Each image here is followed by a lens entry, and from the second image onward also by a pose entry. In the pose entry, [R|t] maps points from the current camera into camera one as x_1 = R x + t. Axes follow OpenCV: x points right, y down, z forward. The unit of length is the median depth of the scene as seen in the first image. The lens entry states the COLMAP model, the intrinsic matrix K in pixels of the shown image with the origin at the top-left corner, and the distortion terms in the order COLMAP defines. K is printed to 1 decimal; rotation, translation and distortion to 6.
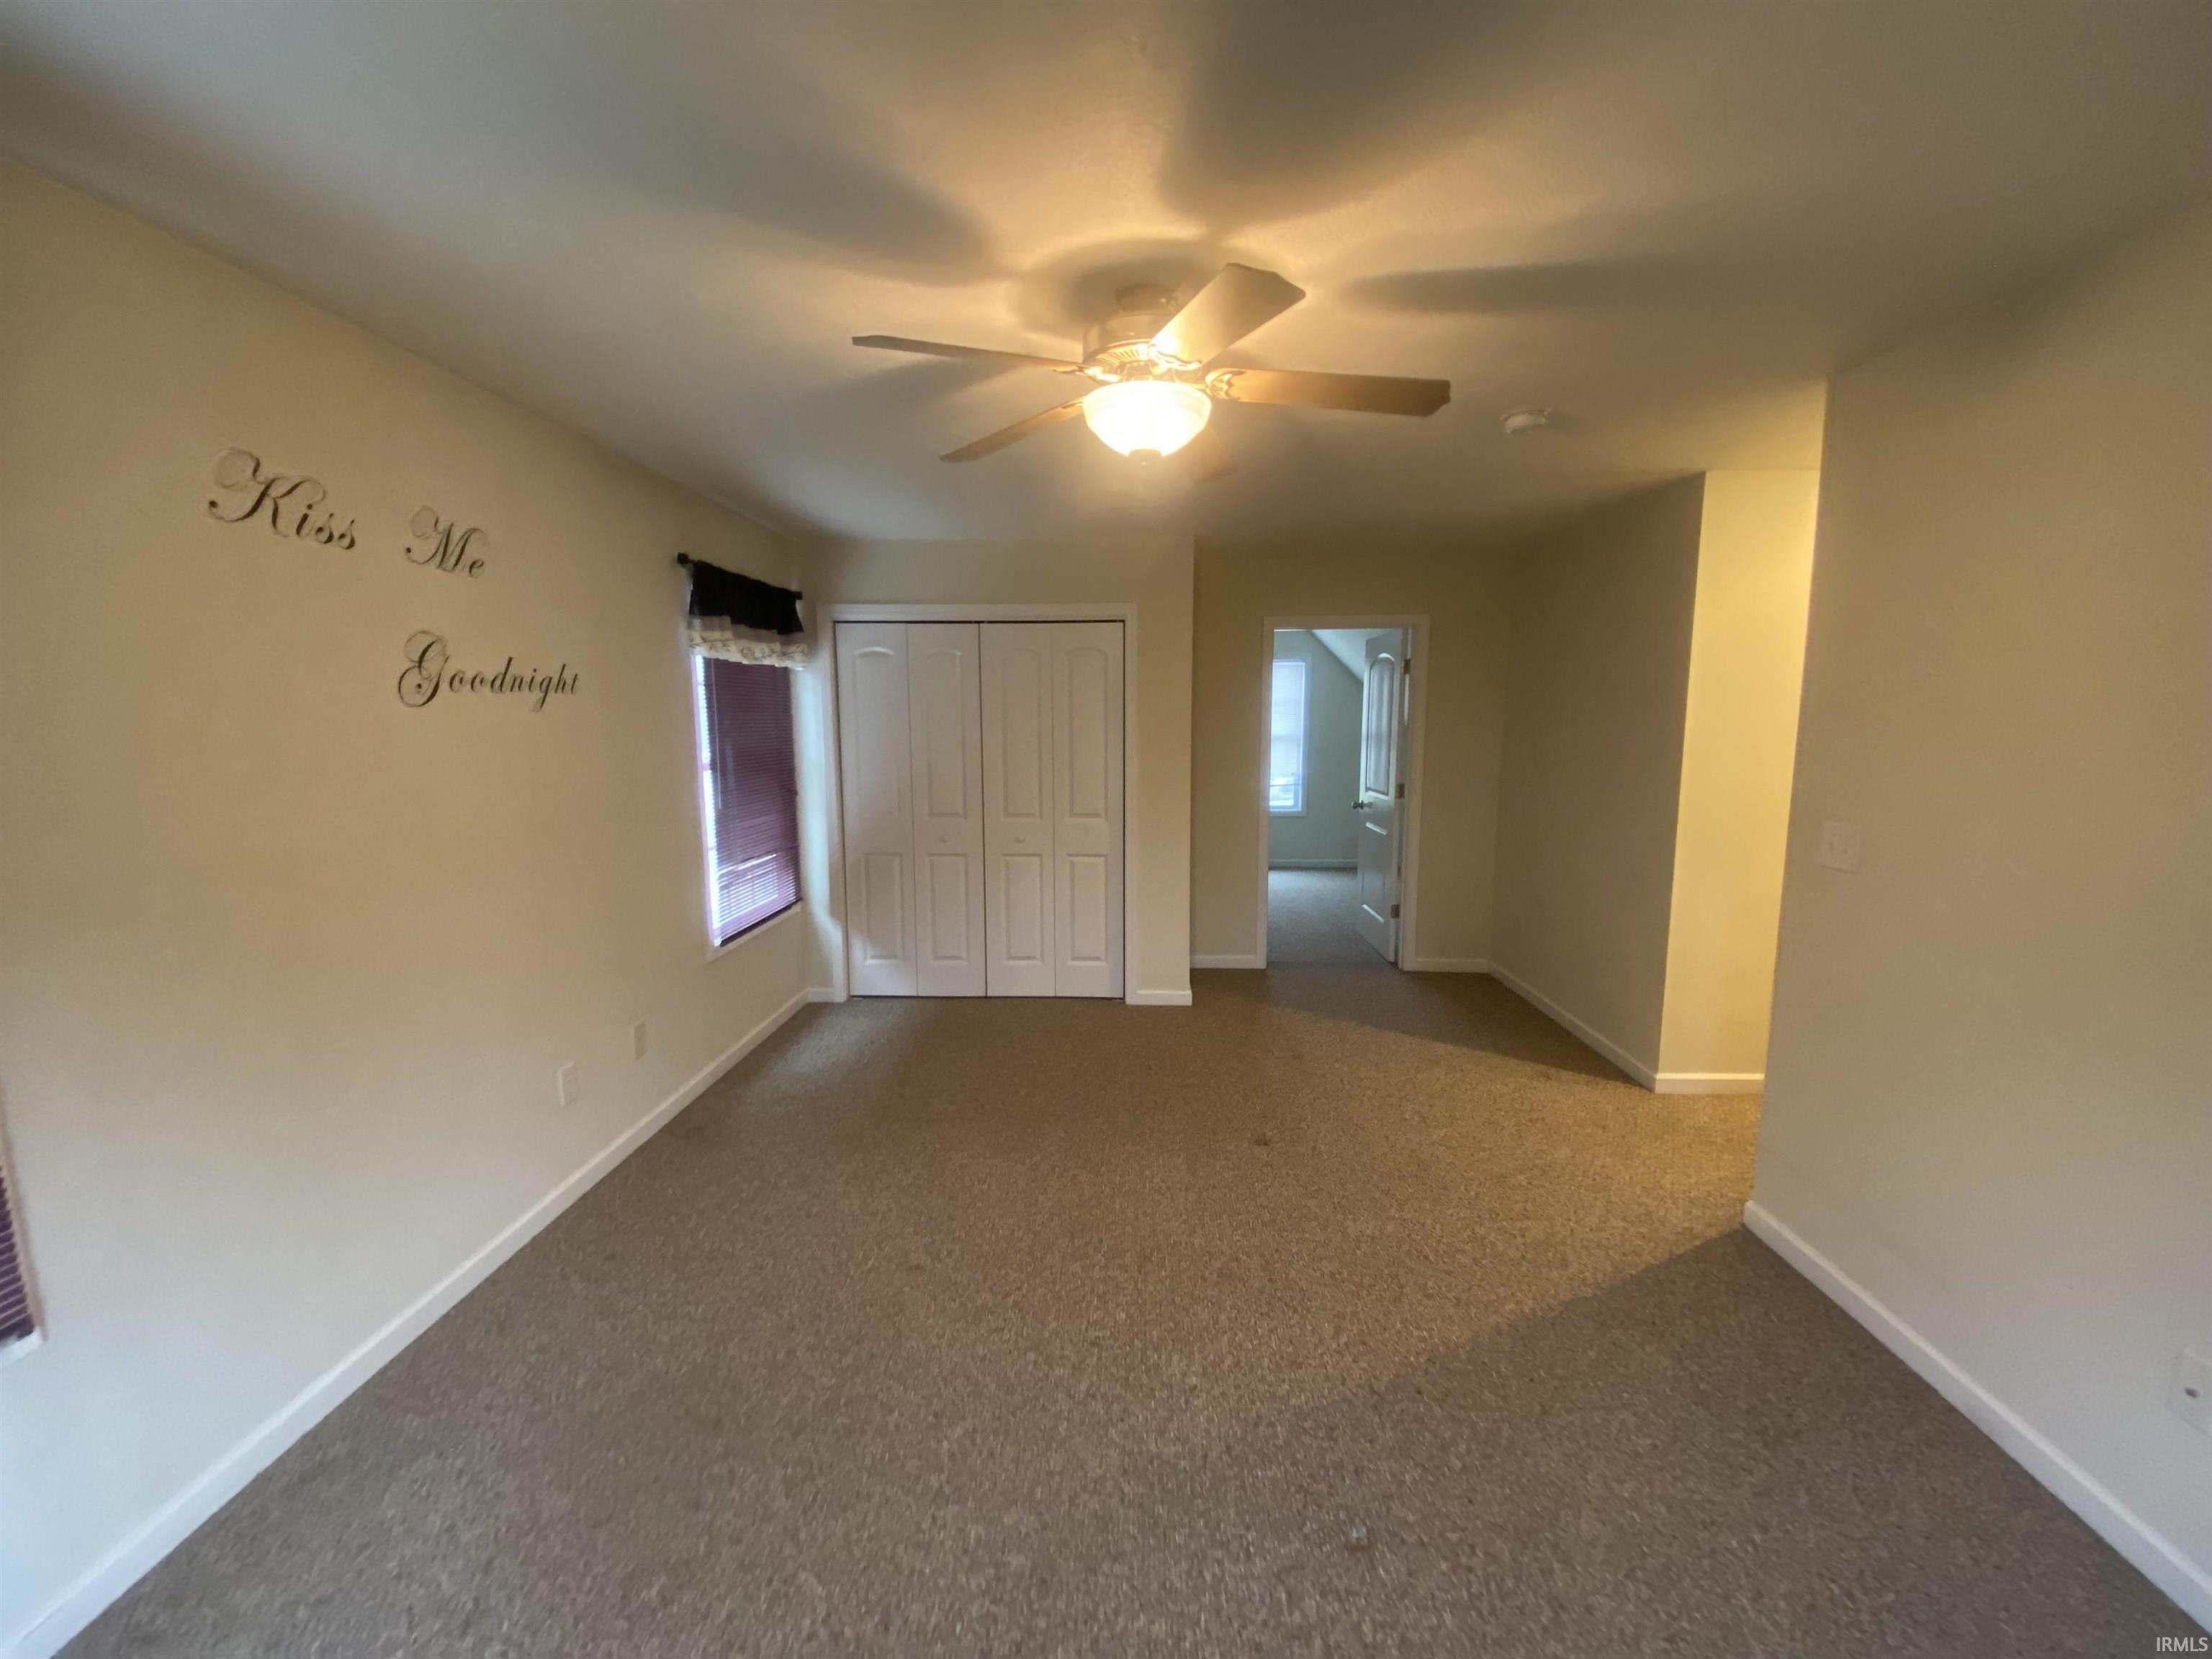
lens RADIAL K [[898.1, 0, 1094.7], [0, 898.1, 829.7], [0, 0, 1]] dist [0.011913, -0.014929]
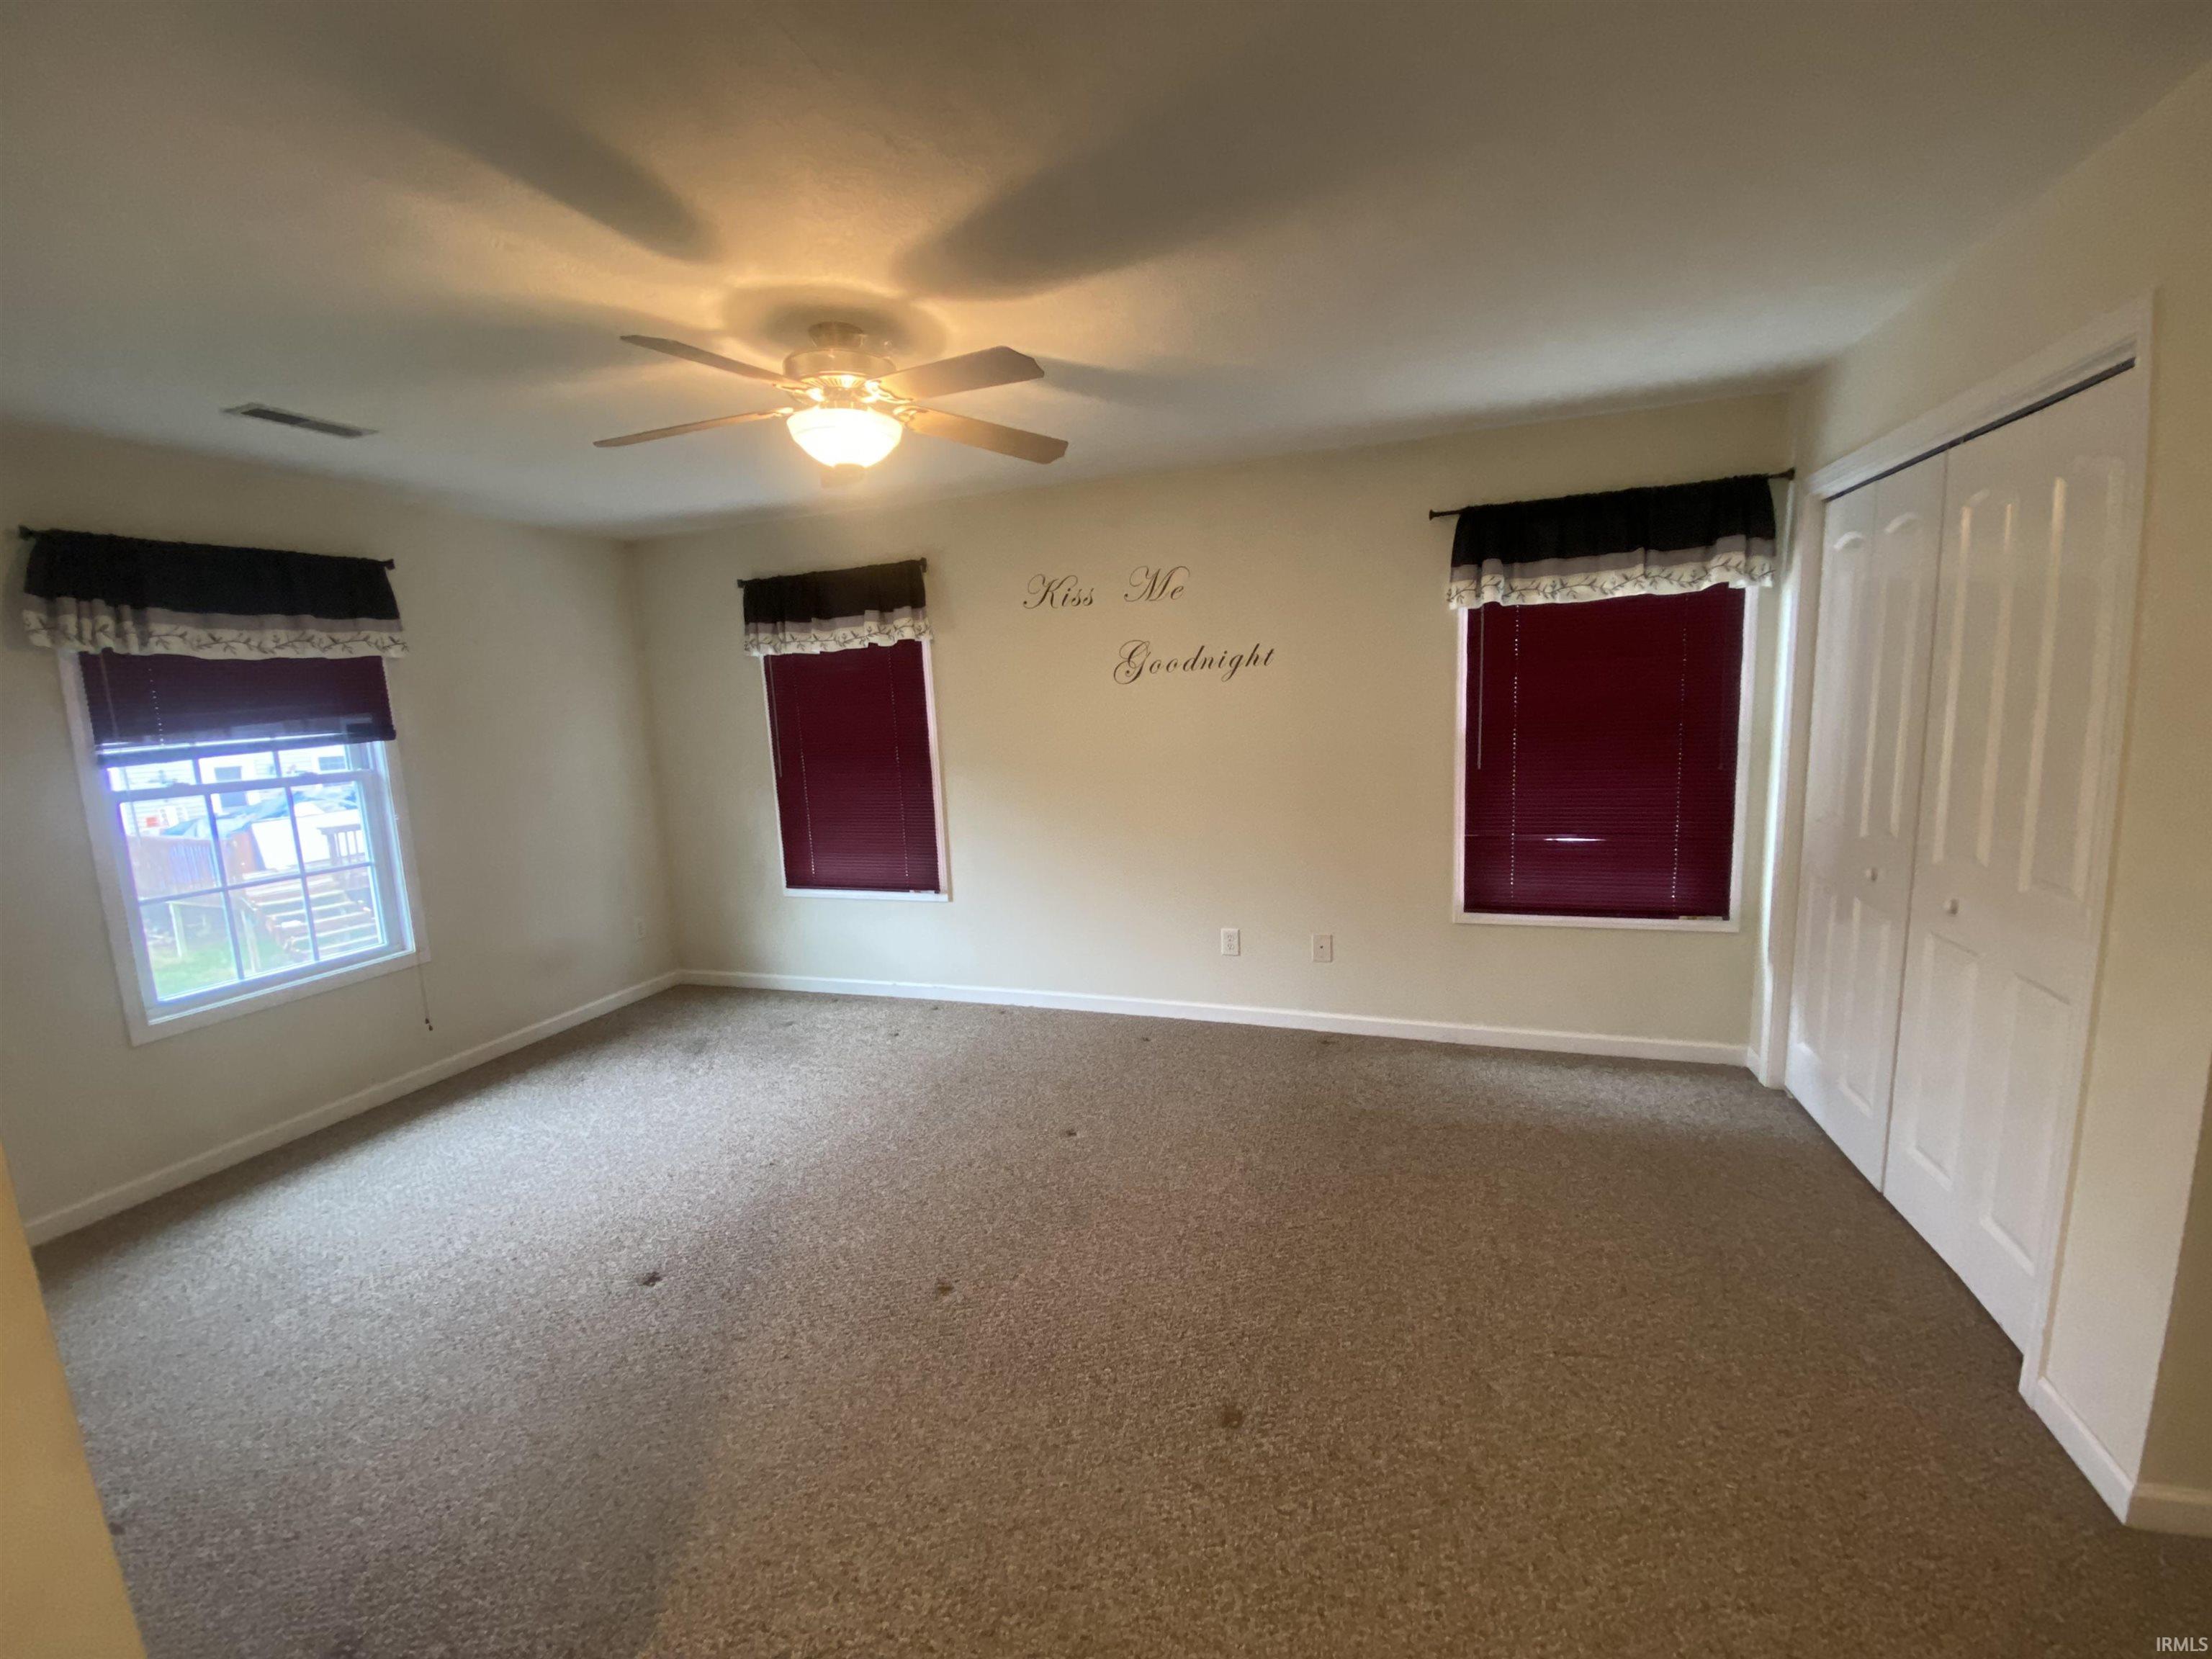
lens RADIAL K [[898.1, 0, 1099.3], [0, 898.1, 836.1], [0, 0, 1]] dist [0.011913, -0.014929]
pose [[-0.283337, 0.151799, -0.946930, 0.915697], [-0.074852, 0.980881, 0.179638, -0.144638], [0.956095, 0.121778, -0.266558, 1.348554]]
